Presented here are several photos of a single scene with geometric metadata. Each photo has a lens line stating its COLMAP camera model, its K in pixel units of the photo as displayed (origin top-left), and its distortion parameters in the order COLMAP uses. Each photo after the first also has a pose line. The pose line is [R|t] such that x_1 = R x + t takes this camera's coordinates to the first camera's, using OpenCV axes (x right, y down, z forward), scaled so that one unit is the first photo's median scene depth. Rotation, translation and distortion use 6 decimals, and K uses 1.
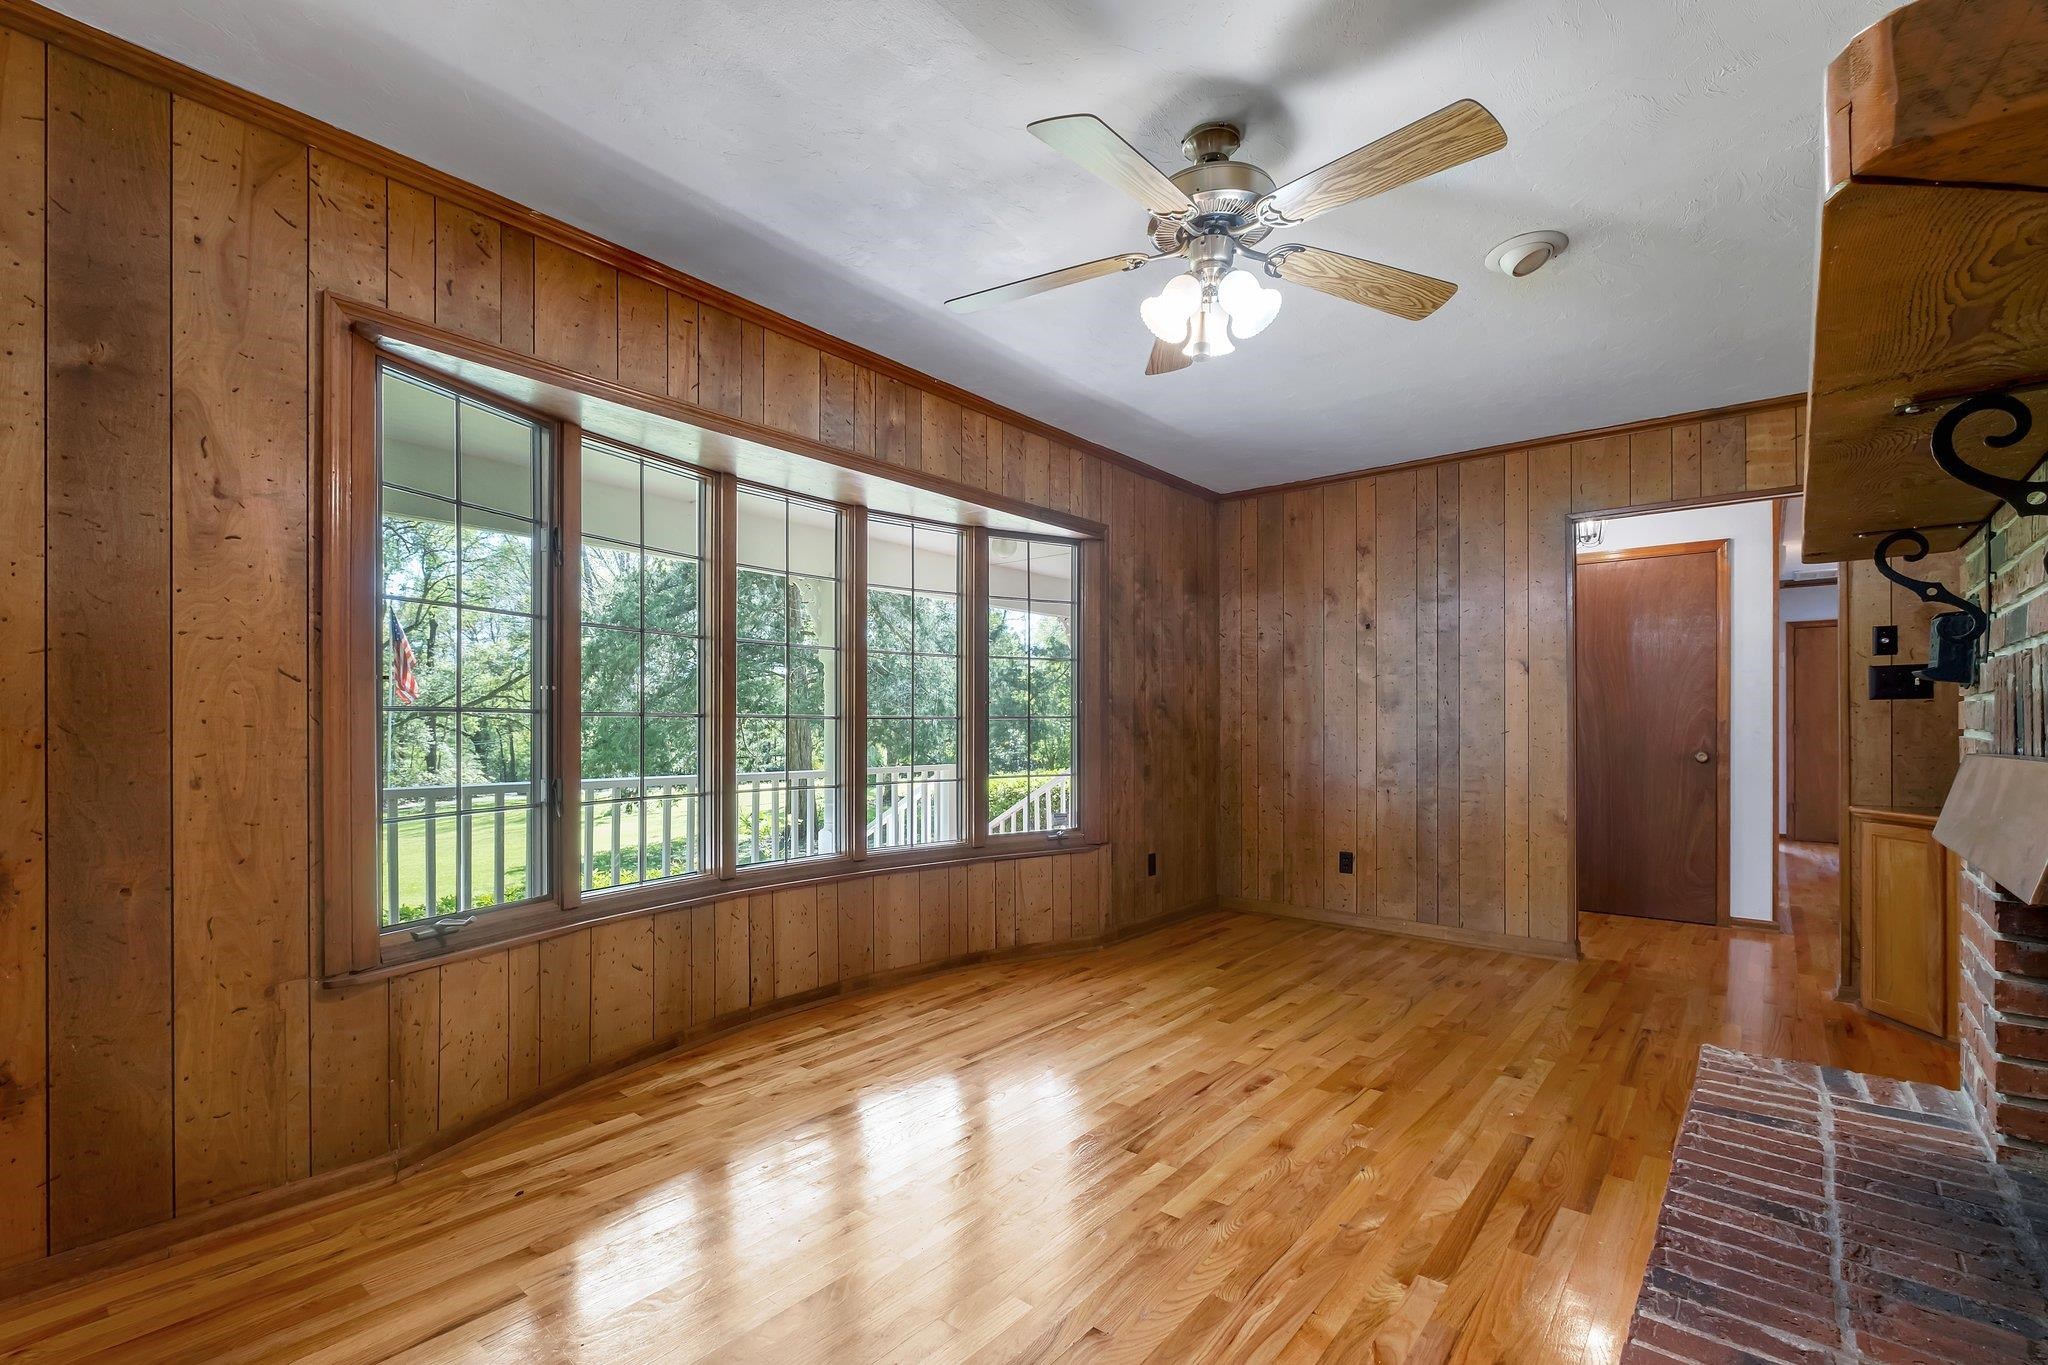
lens RADIAL K [[907.0, 0, 1016.1], [0, 907.0, 725.4], [0, 0, 1]] dist [-0.010094, 0.000425]
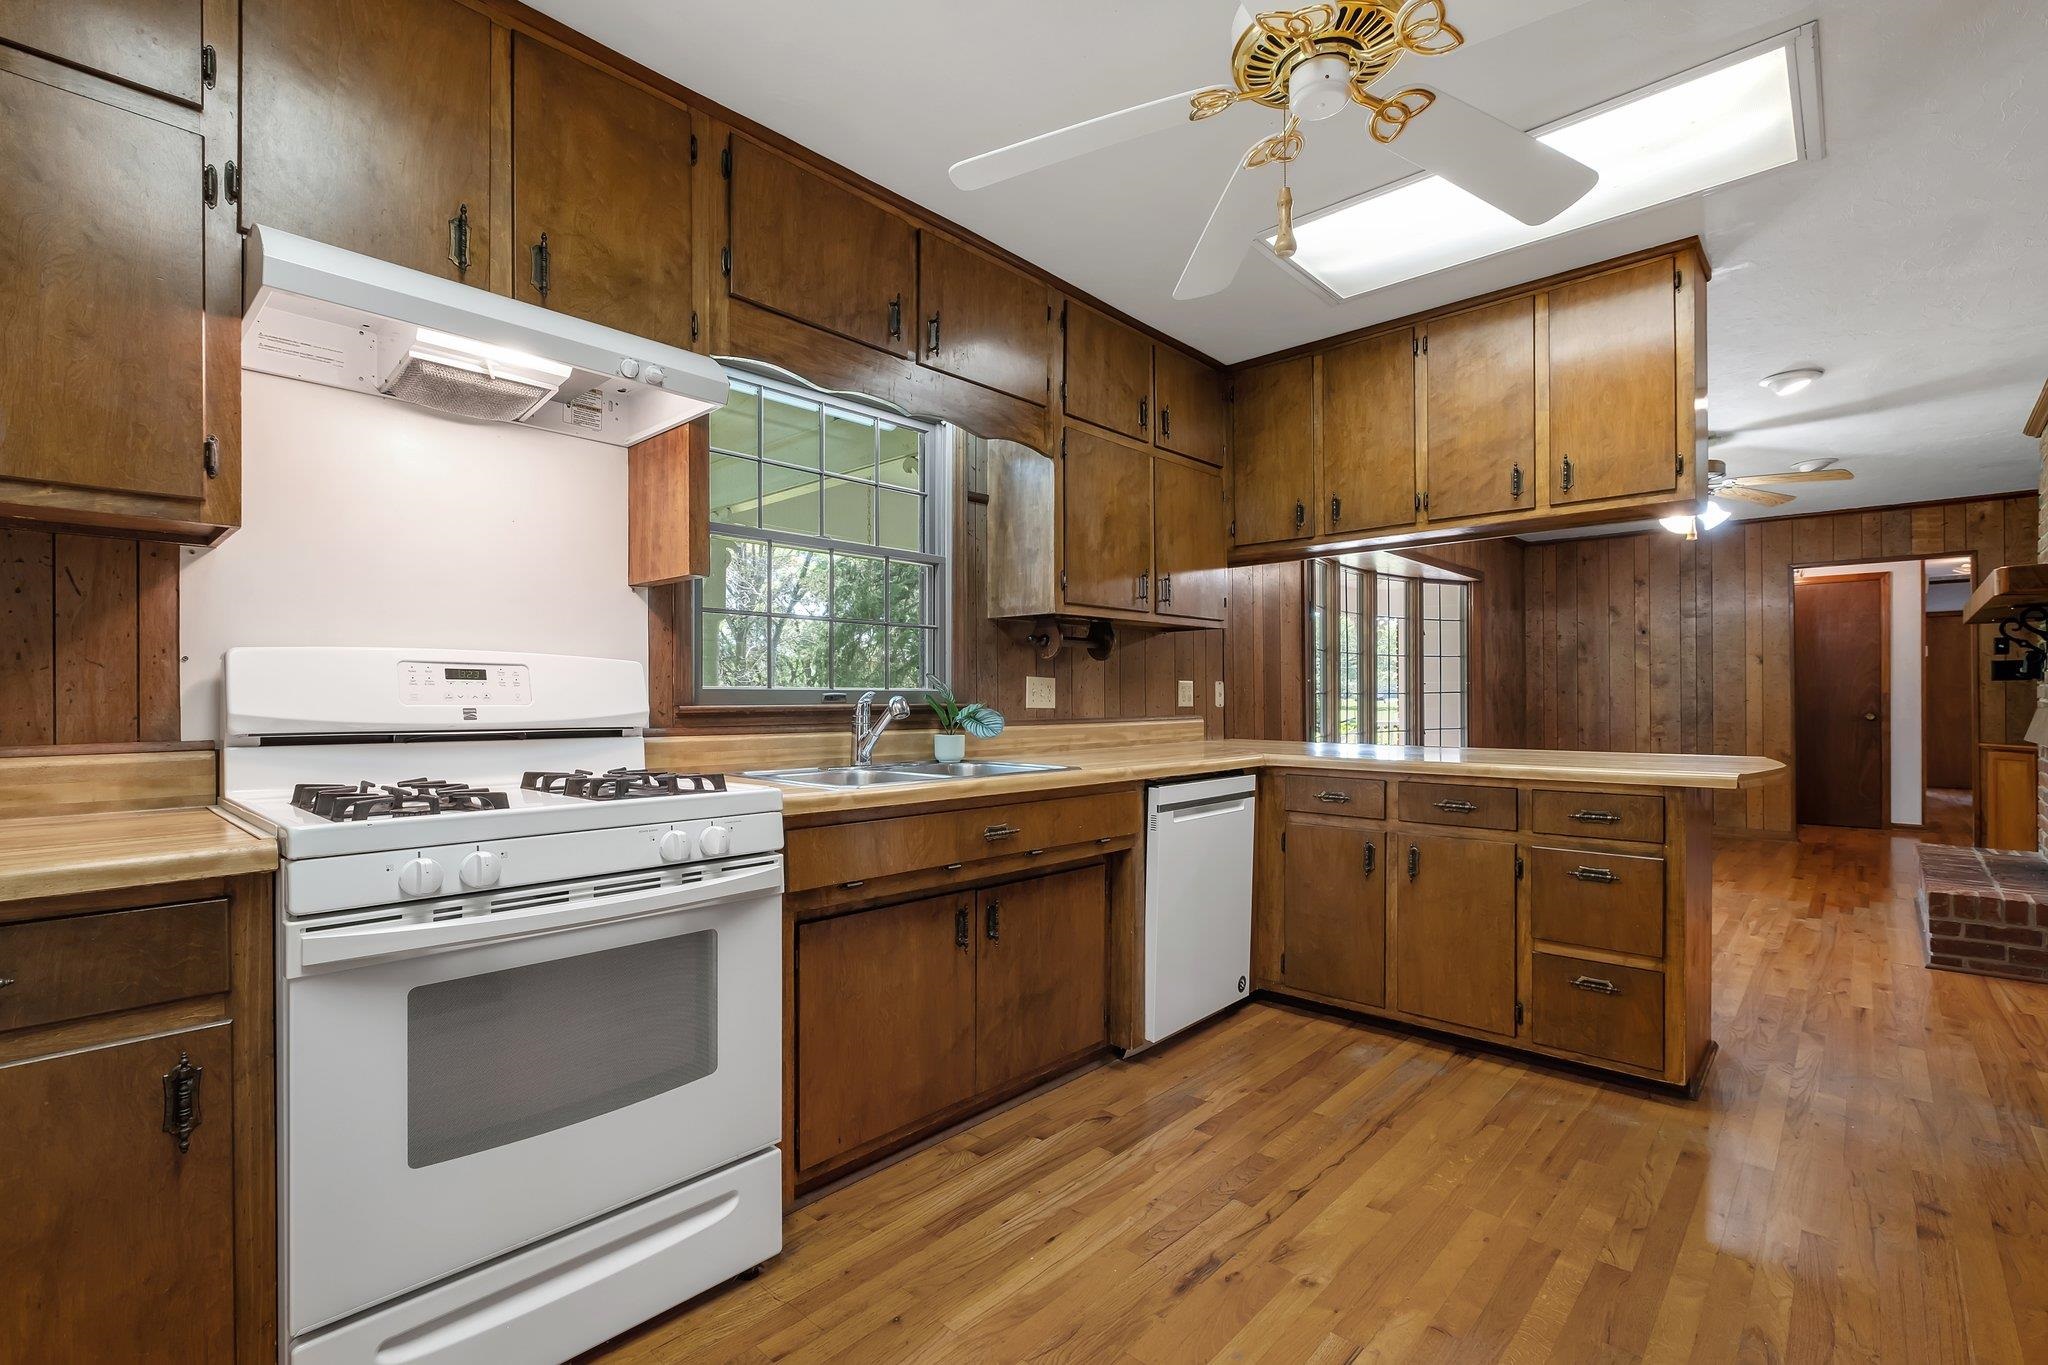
lens RADIAL K [[907.0, 0, 1013.6], [0, 907.0, 693.0], [0, 0, 1]] dist [-0.010094, 0.000425]
pose [[0.998086, -0.003970, -0.061709, -0.640789], [0.003804, 0.999989, -0.002813, -0.006299], [0.061719, 0.002573, 0.998090, -0.652446]]
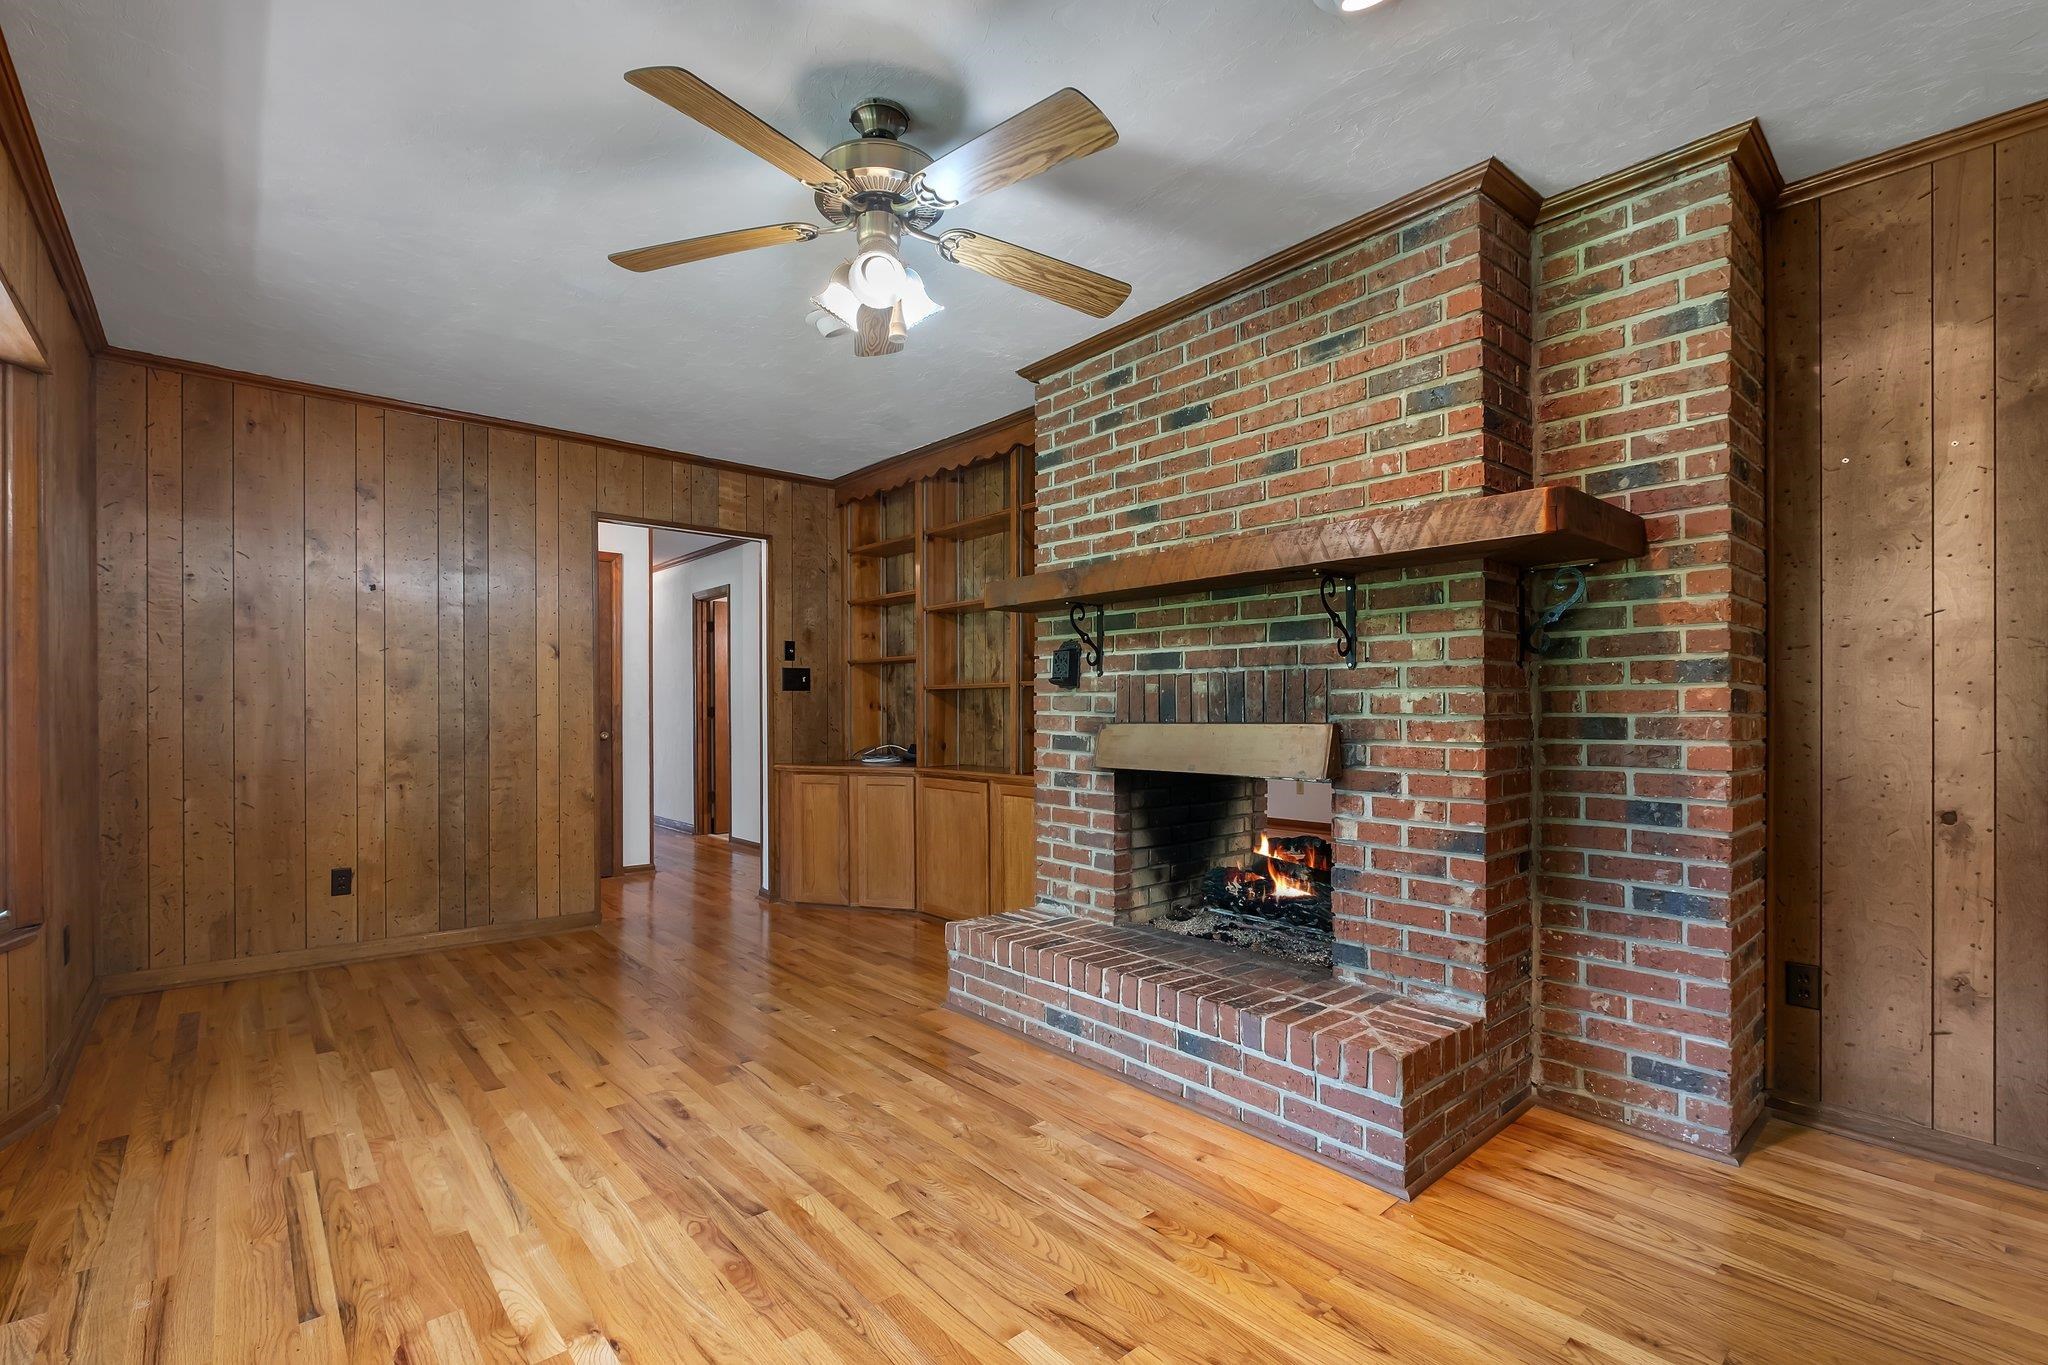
lens RADIAL K [[907.0, 0, 990.2], [0, 907.0, 708.3], [0, 0, 1]] dist [-0.010094, 0.000425]
pose [[0.167610, 0.000504, 0.985853, -0.354302], [-0.000135, 1.000000, -0.000488, 0.000071], [-0.985853, -0.000051, 0.167610, 0.342977]]
